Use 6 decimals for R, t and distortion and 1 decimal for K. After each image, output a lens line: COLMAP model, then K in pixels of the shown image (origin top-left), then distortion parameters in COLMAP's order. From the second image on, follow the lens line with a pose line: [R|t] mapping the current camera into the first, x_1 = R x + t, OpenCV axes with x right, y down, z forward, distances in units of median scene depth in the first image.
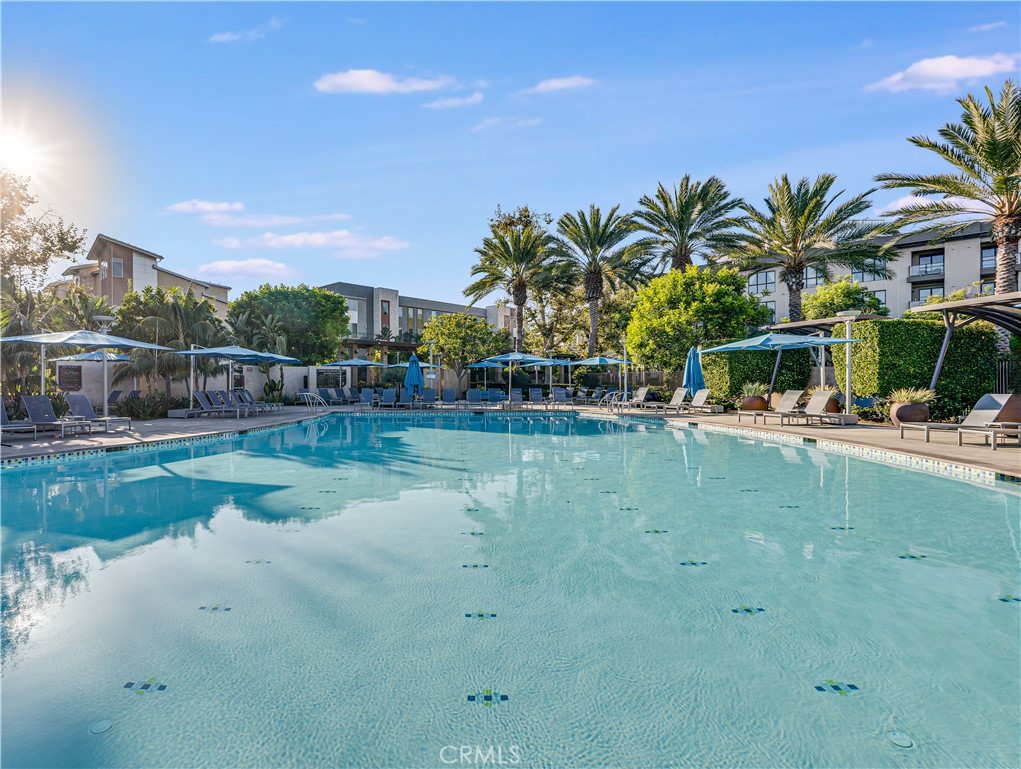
lens RADIAL K [[491.4, 0, 510.5], [0, 491.4, 384.5], [0, 0, 1]] dist [-0.001583, 0.000433]
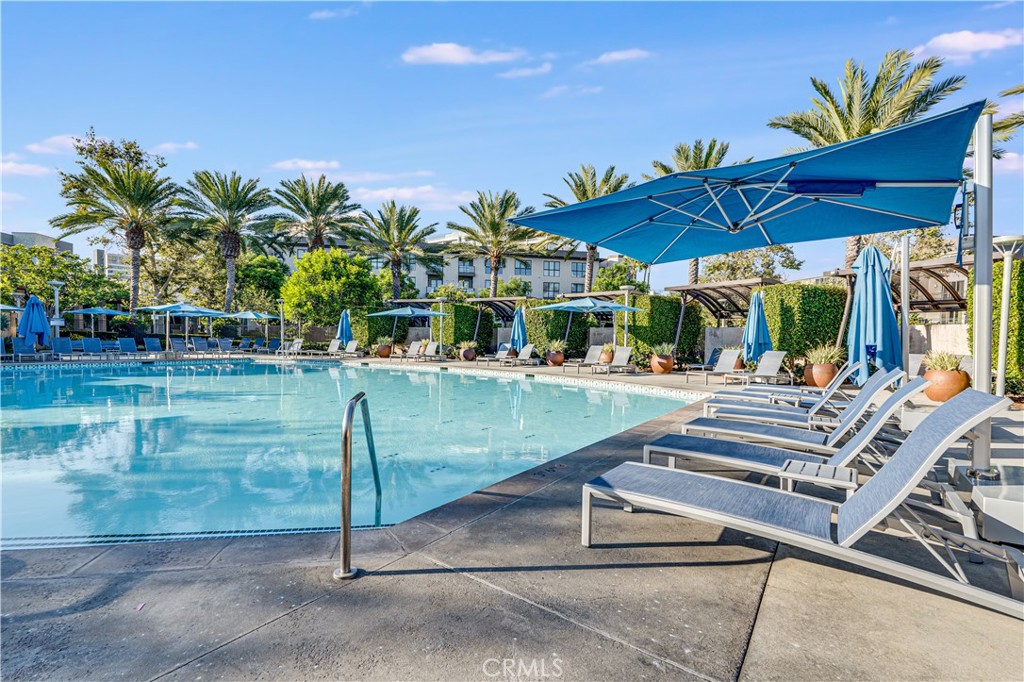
lens RADIAL K [[457.5, 0, 512.0], [0, 457.5, 341.0], [0, 0, 1]] dist [0.000877, 0.000157]
pose [[0.576550, 0.007264, 0.817029, -0.371076], [-0.014279, 0.999897, 0.001187, 0.002223], [-0.816937, -0.012350, 0.576595, -0.117231]]
